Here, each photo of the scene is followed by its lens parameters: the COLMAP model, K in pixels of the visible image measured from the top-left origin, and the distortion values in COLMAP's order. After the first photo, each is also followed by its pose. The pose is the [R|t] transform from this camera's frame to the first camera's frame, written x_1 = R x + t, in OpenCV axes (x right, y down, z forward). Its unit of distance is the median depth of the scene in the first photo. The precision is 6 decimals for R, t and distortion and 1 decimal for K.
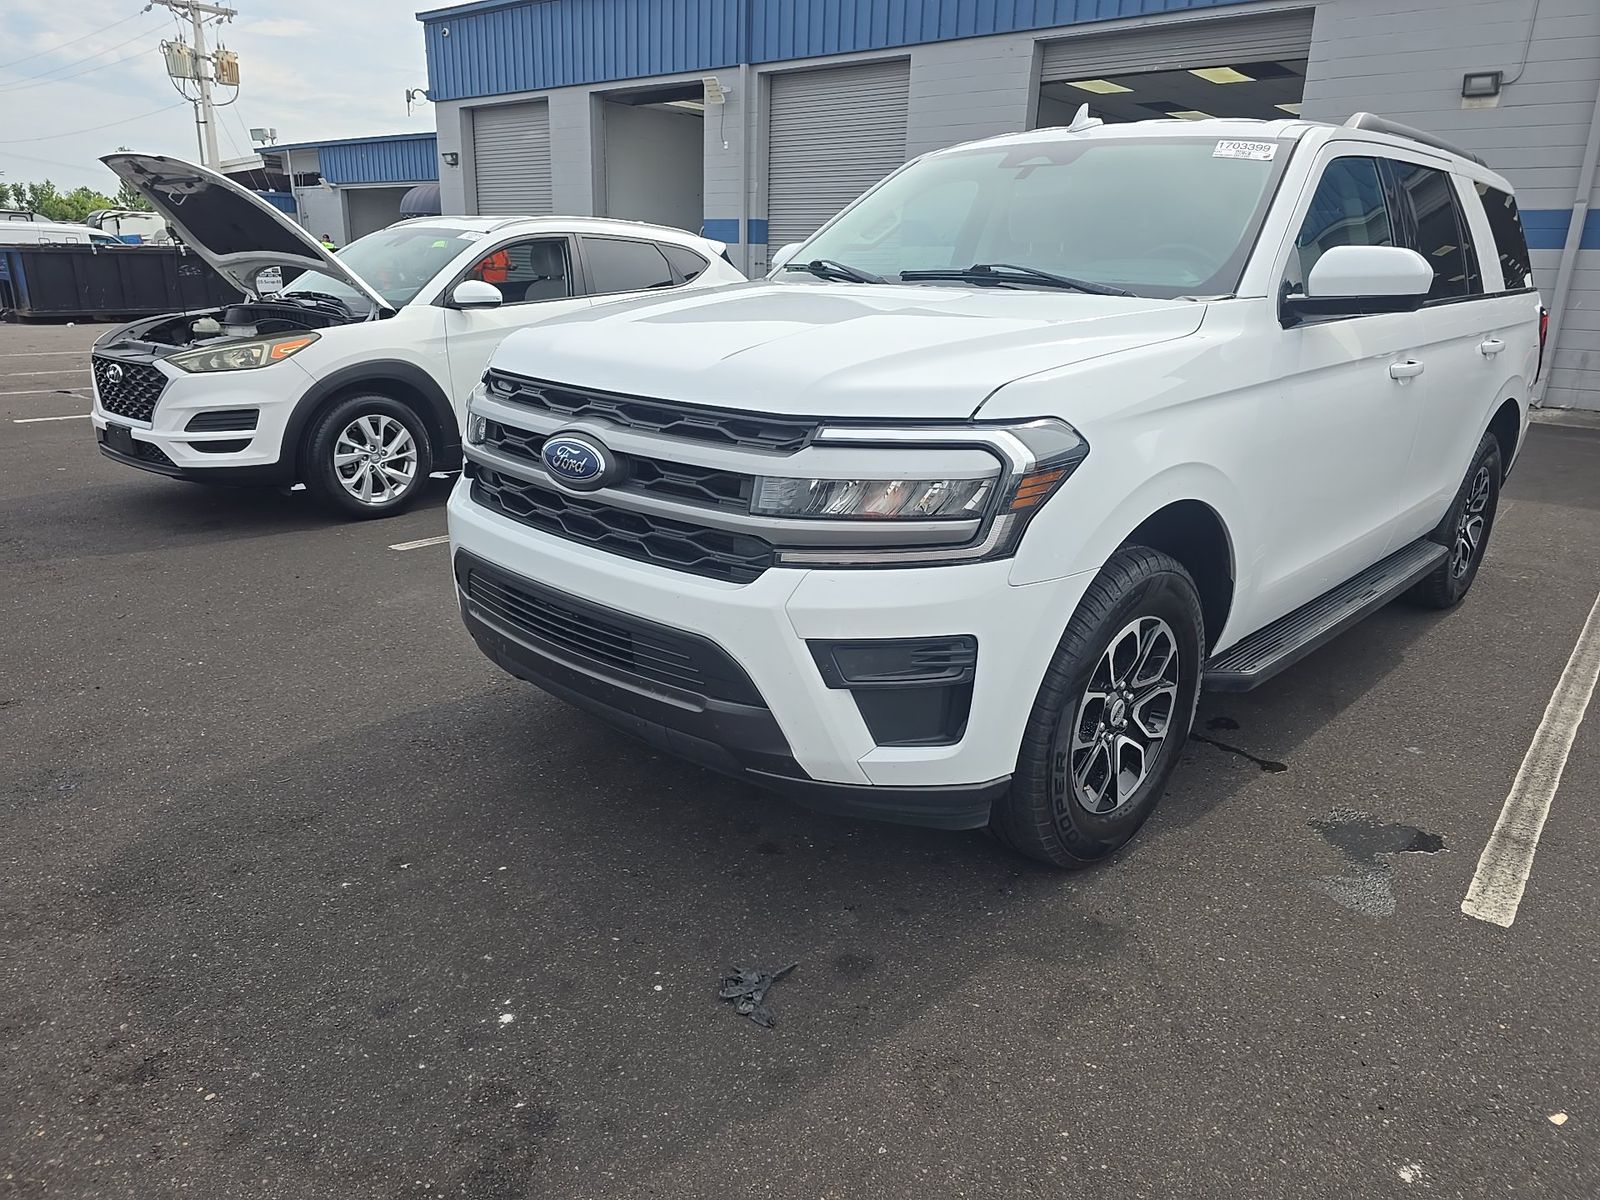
lens RADIAL K [[1098.0, 0, 779.7], [0, 1098.0, 593.8], [0, 0, 1]] dist [0.038986, -0.047444]
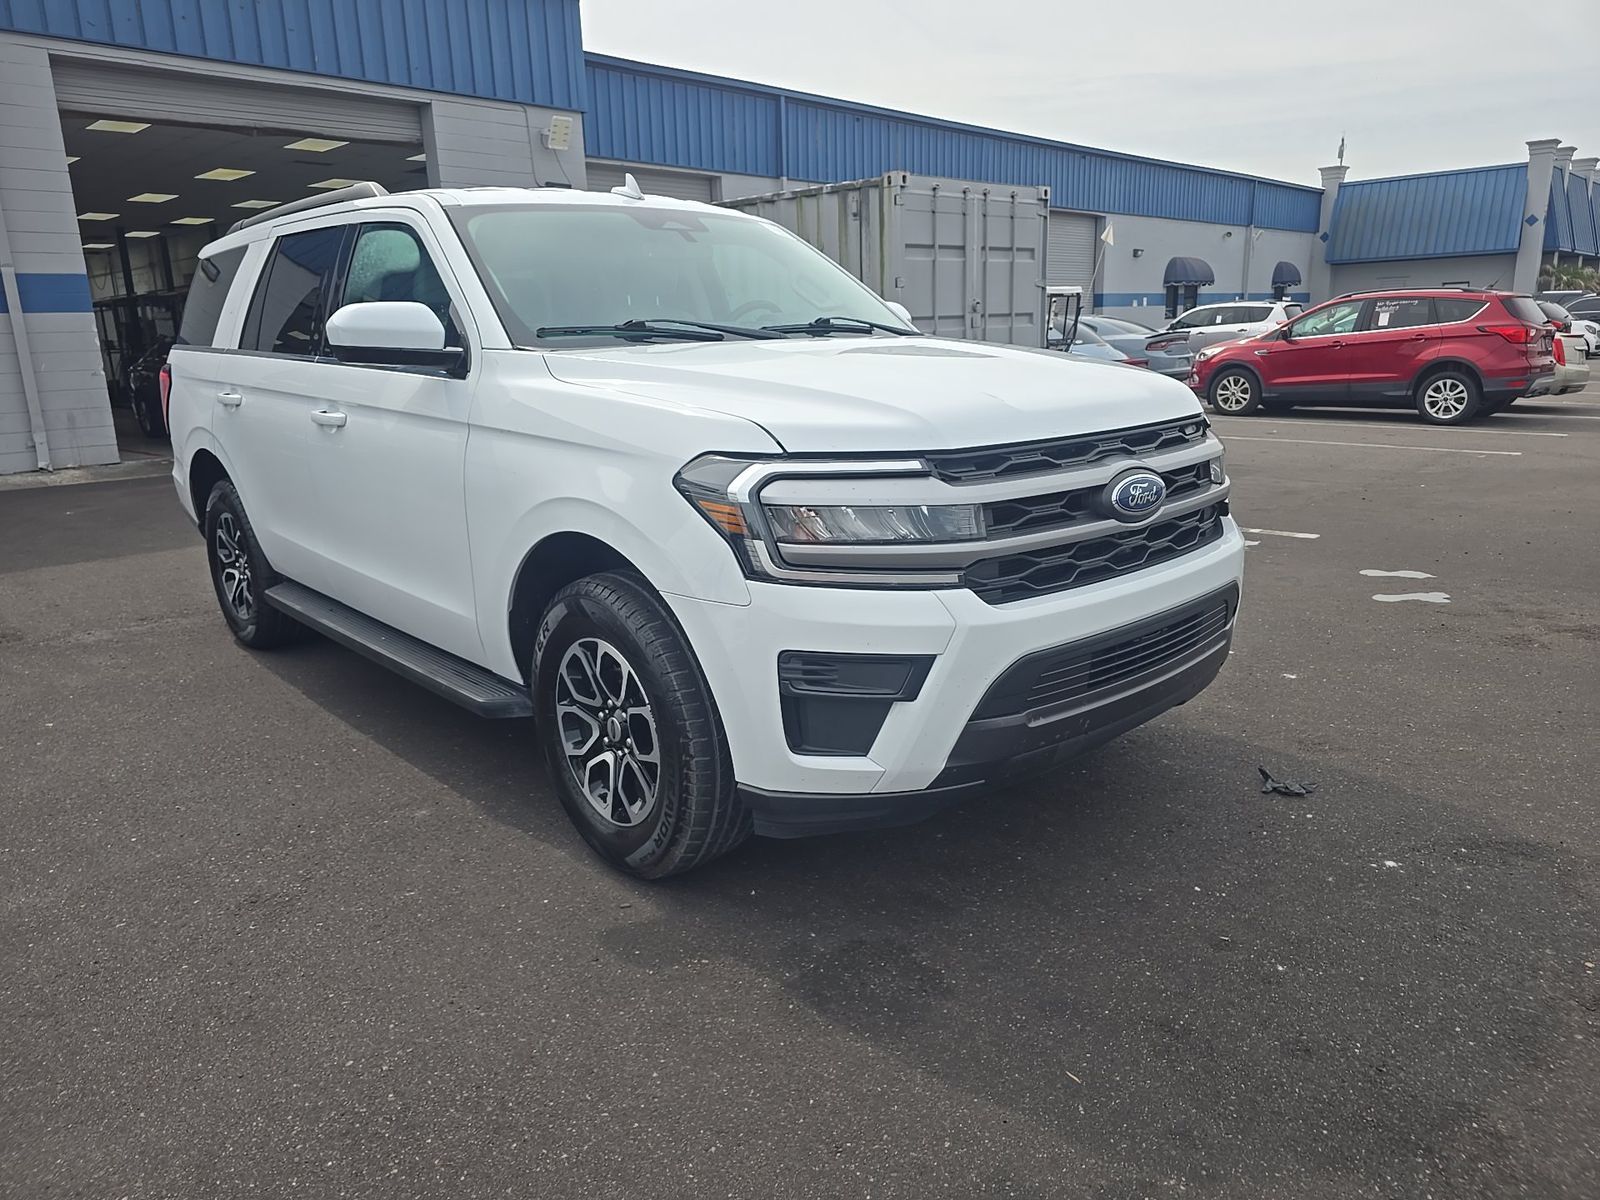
lens RADIAL K [[1087.6, 0, 826.2], [0, 1087.6, 597.8], [0, 0, 1]] dist [0.045582, -0.041588]
pose [[0.014788, -0.262327, 0.964866, -0.993848], [0.313170, 0.917635, 0.244686, -0.307536], [-0.949582, 0.298548, 0.095723, 0.973772]]
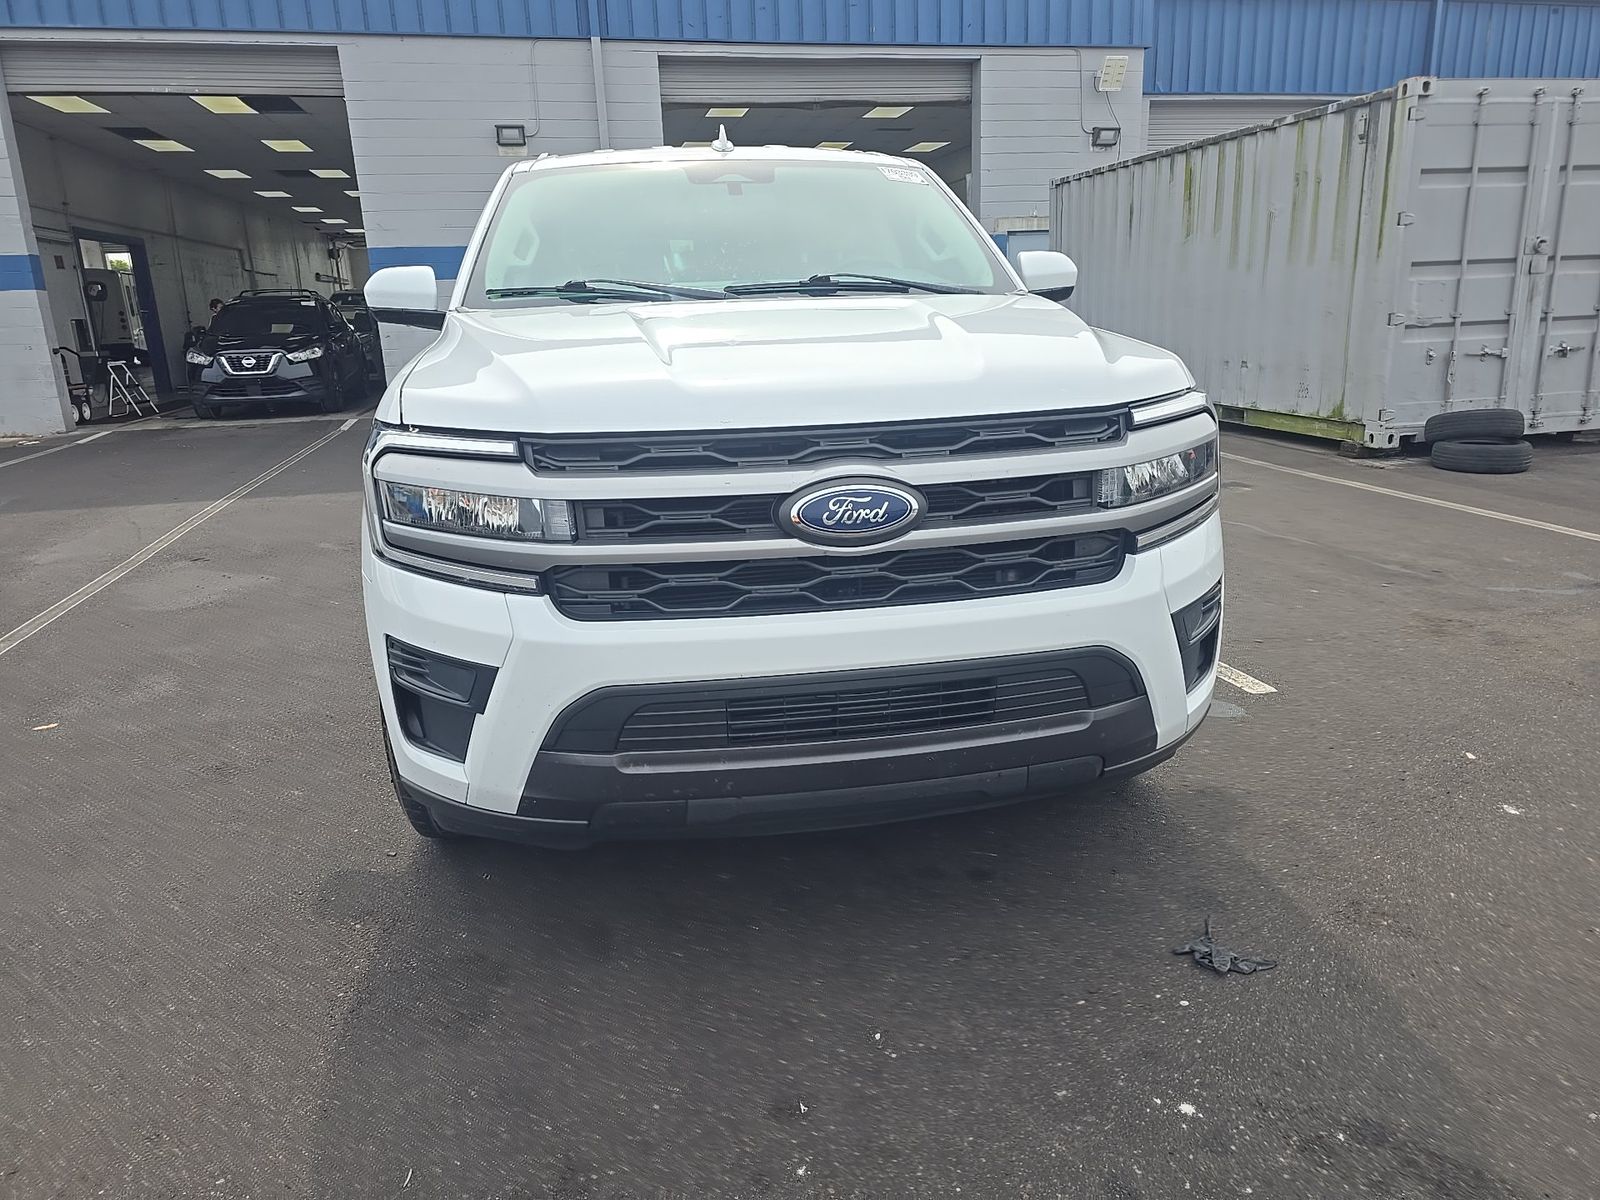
lens RADIAL K [[1087.6, 0, 826.2], [0, 1087.6, 597.8], [0, 0, 1]] dist [0.045582, -0.041588]
pose [[0.571226, -0.254630, 0.780297, -0.675723], [0.277885, 0.954518, 0.108054, -0.122075], [-0.772322, 0.155109, 0.616004, 0.422797]]
